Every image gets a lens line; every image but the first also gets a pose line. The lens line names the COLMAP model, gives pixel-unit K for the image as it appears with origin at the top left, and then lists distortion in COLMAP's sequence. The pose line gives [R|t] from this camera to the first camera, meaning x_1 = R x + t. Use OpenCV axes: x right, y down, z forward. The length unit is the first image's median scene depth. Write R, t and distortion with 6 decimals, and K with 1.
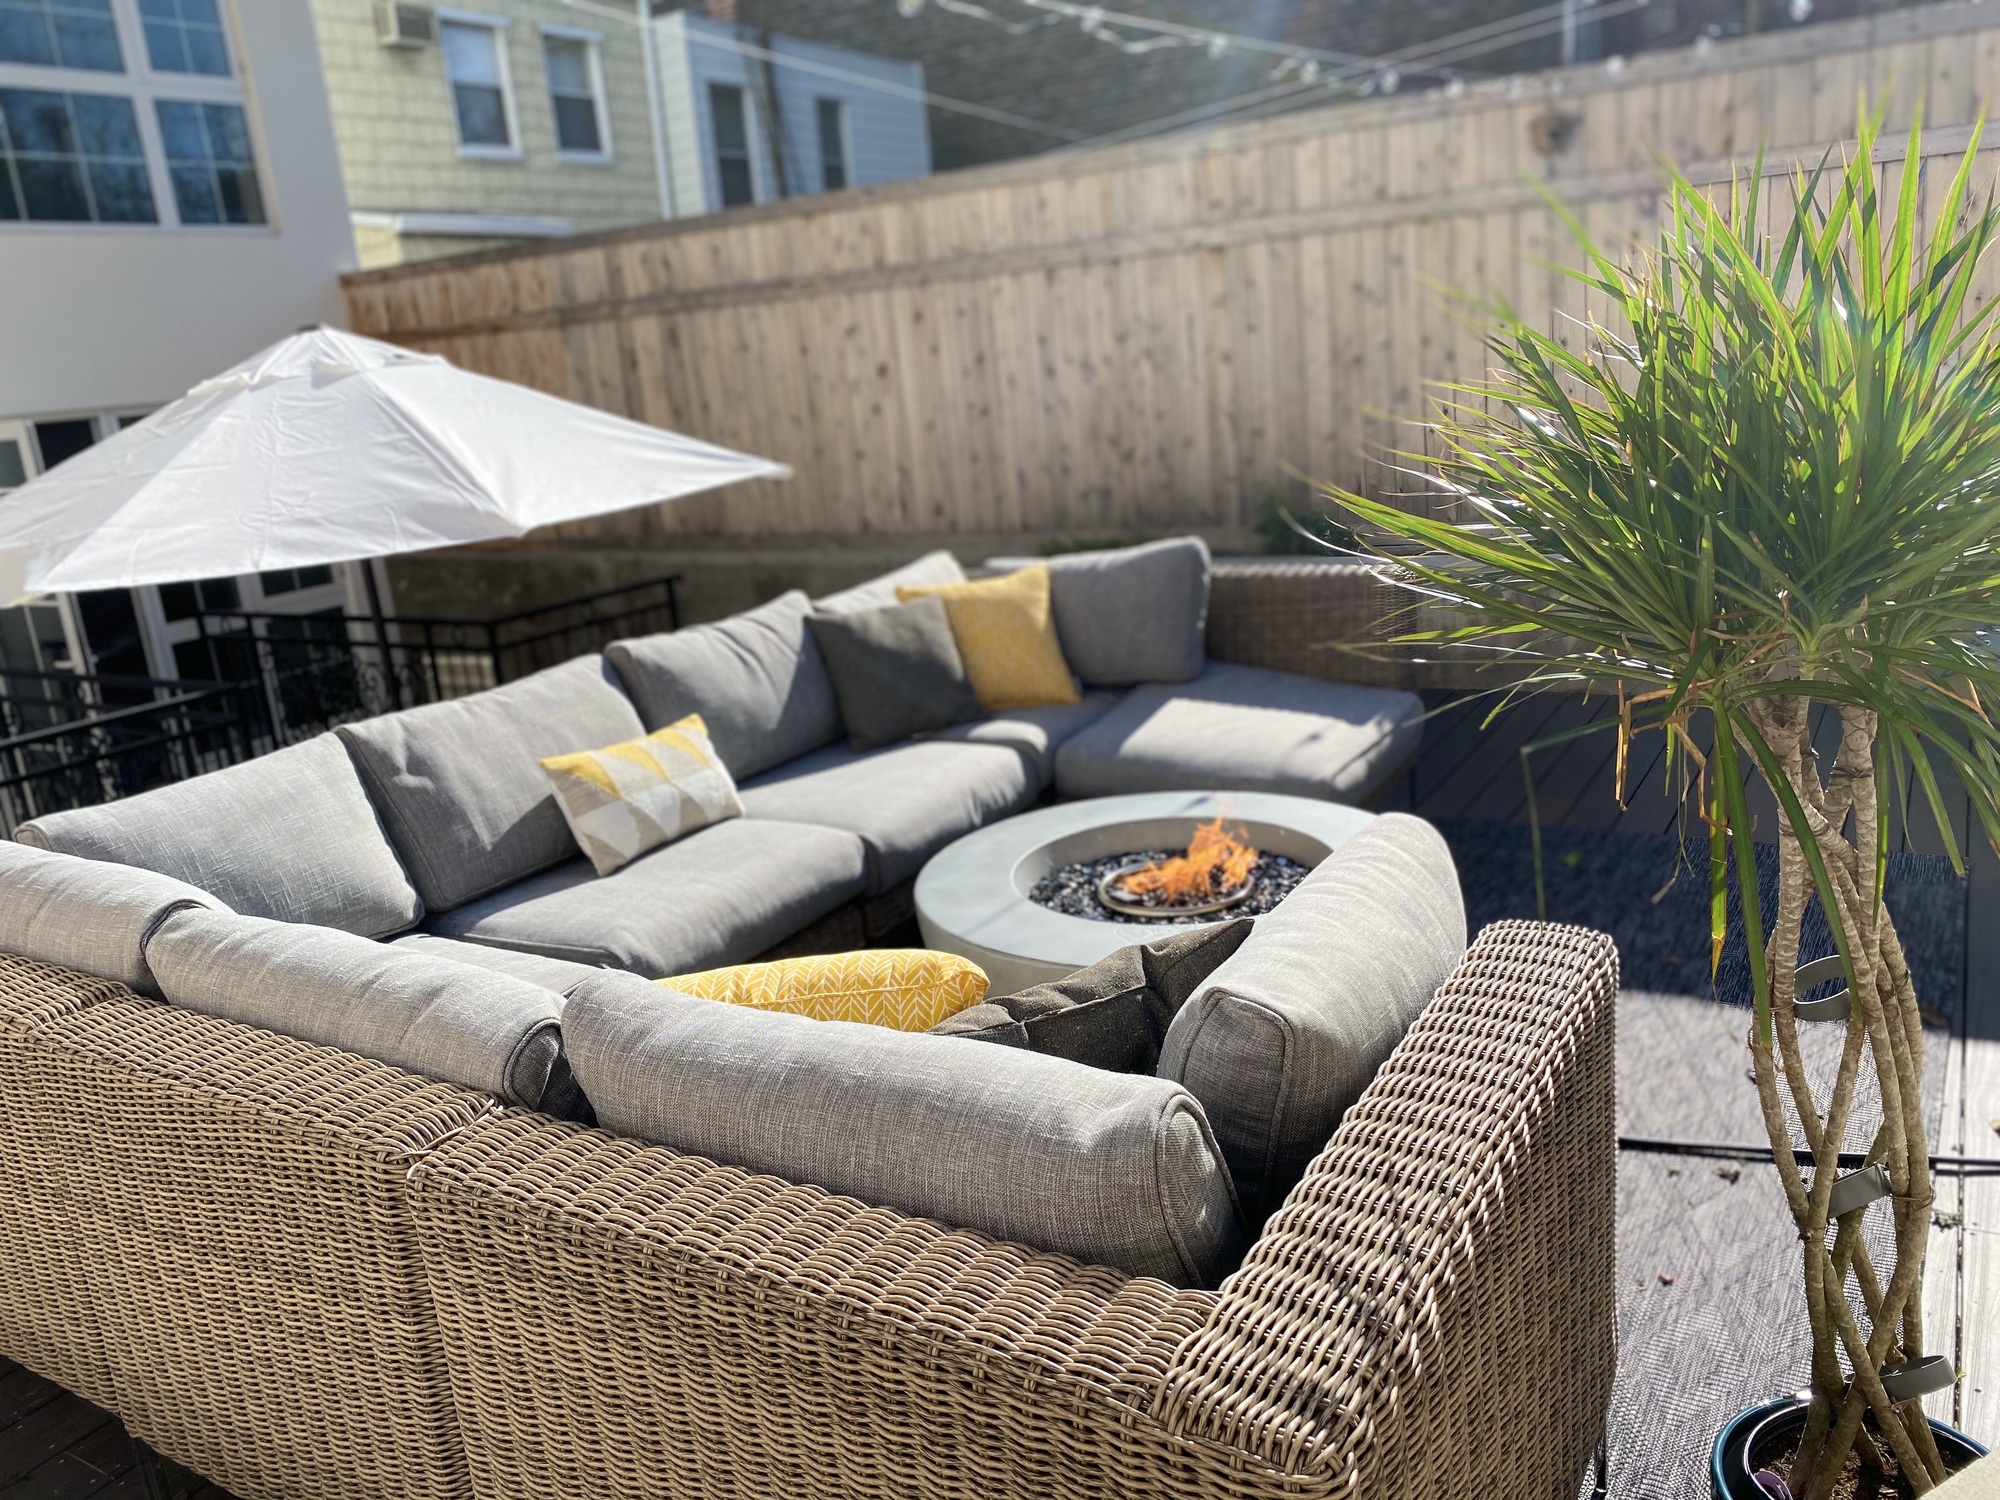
lens RADIAL K [[1556.7, 0, 1000.0], [0, 1556.7, 750.0], [0, 0, 1]] dist [0.046335, -0.059602]
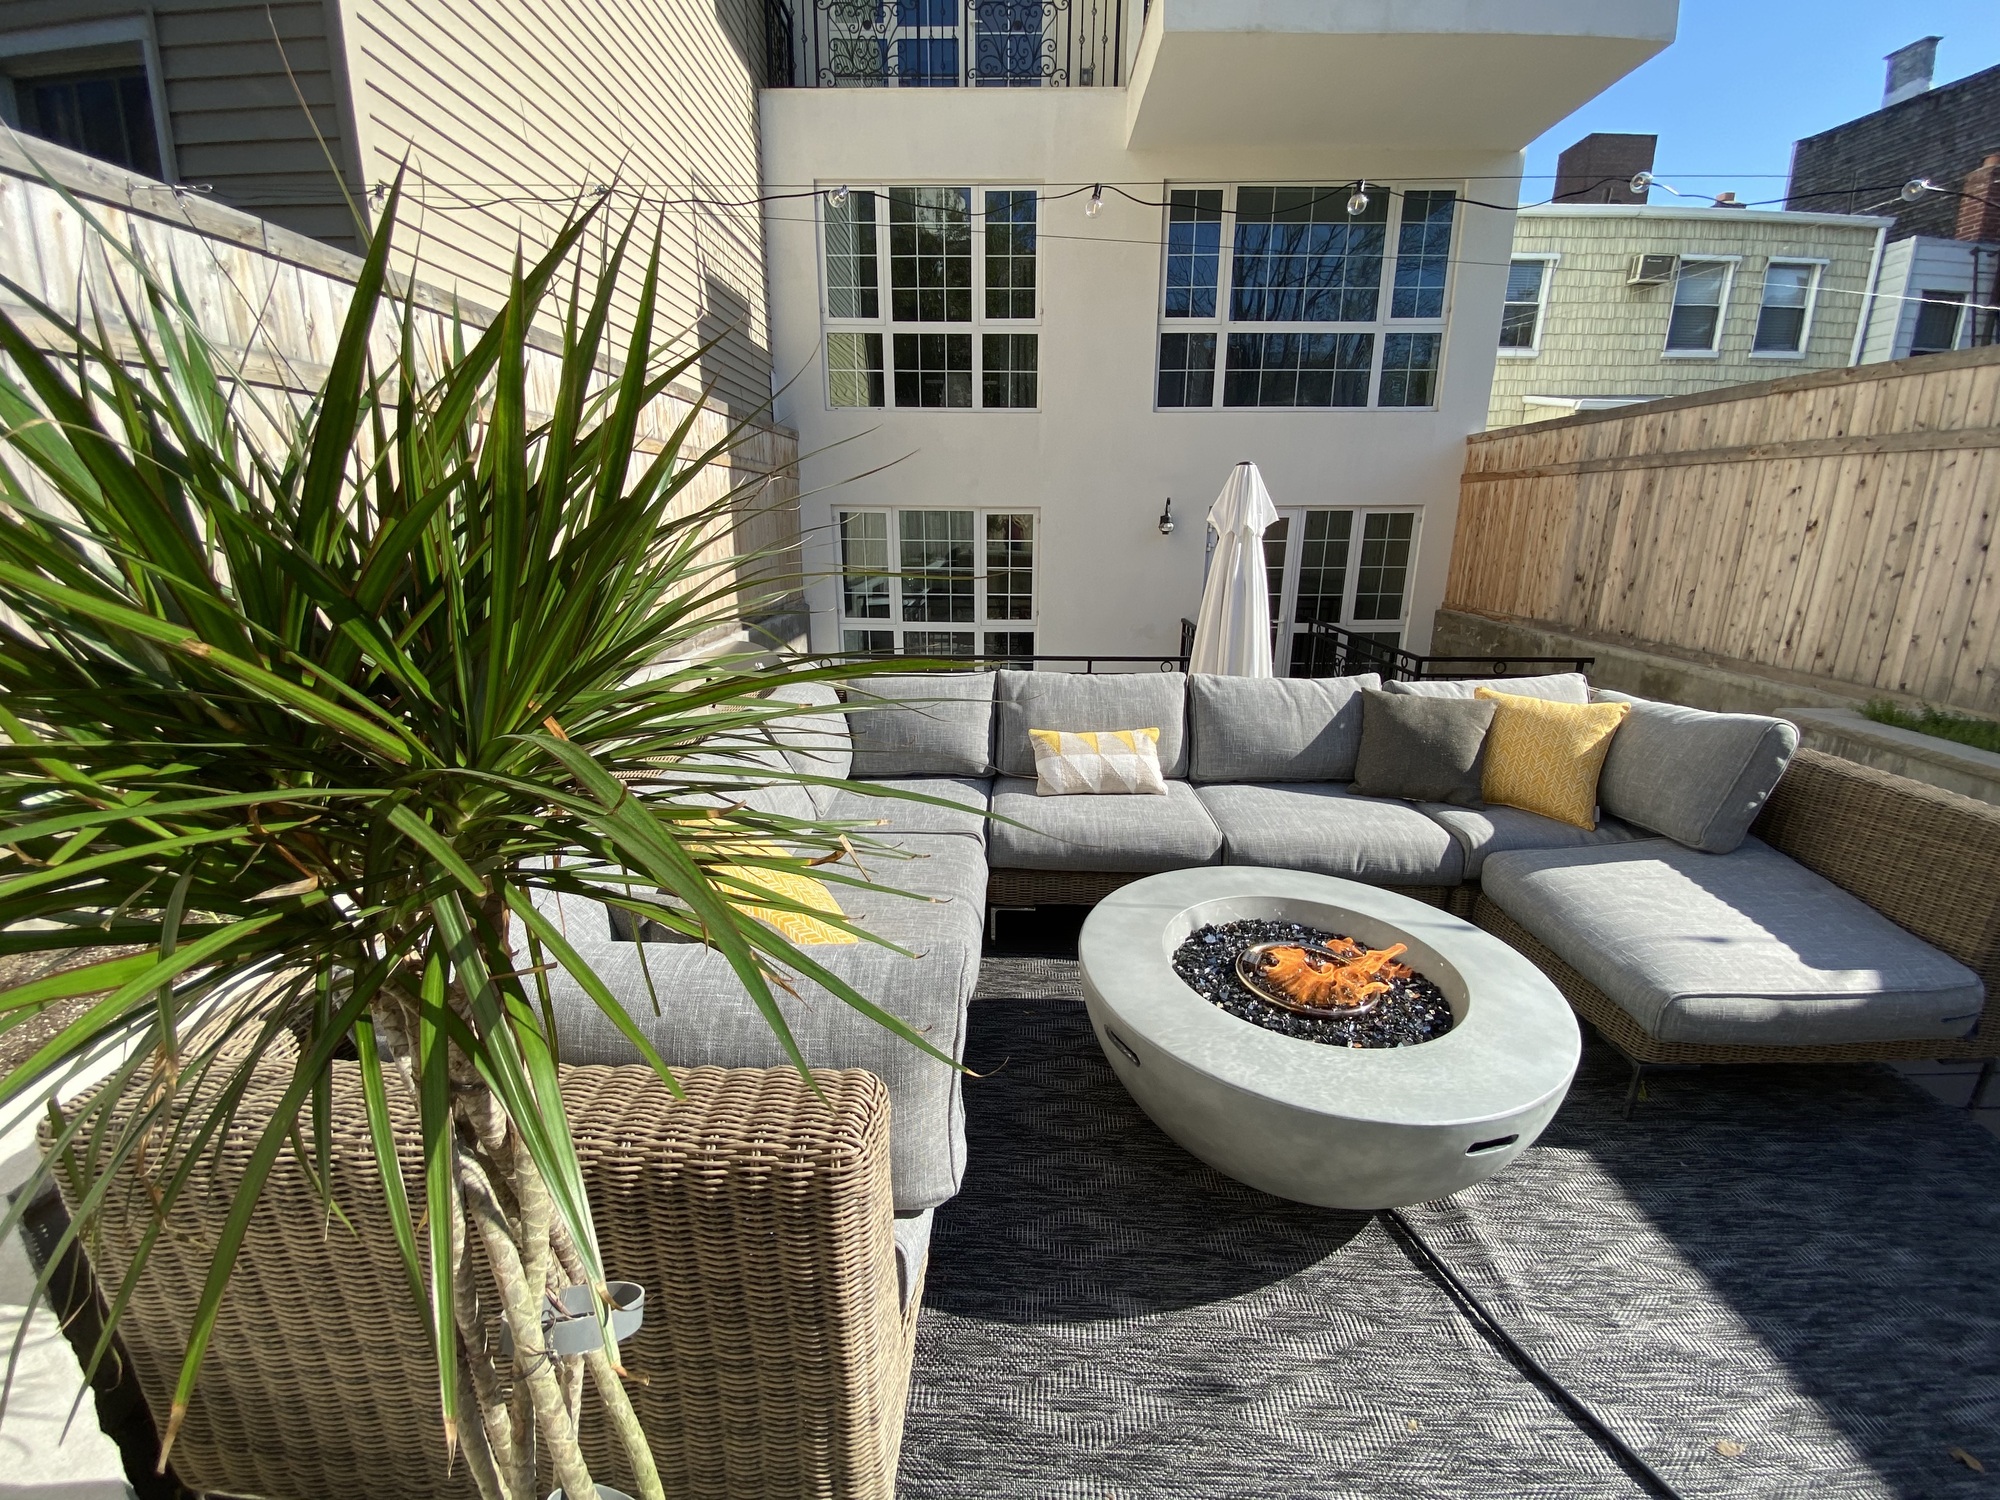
lens RADIAL K [[819.8, 0, 1000.0], [0, 819.8, 750.0], [0, 0, 1]] dist [0.000462, -0.000223]
pose [[0.514010, 0.328170, -0.792526, 0.160171], [-0.270273, 0.938823, 0.213458, -0.053392], [0.814092, 0.104479, 0.571260, 0.172644]]
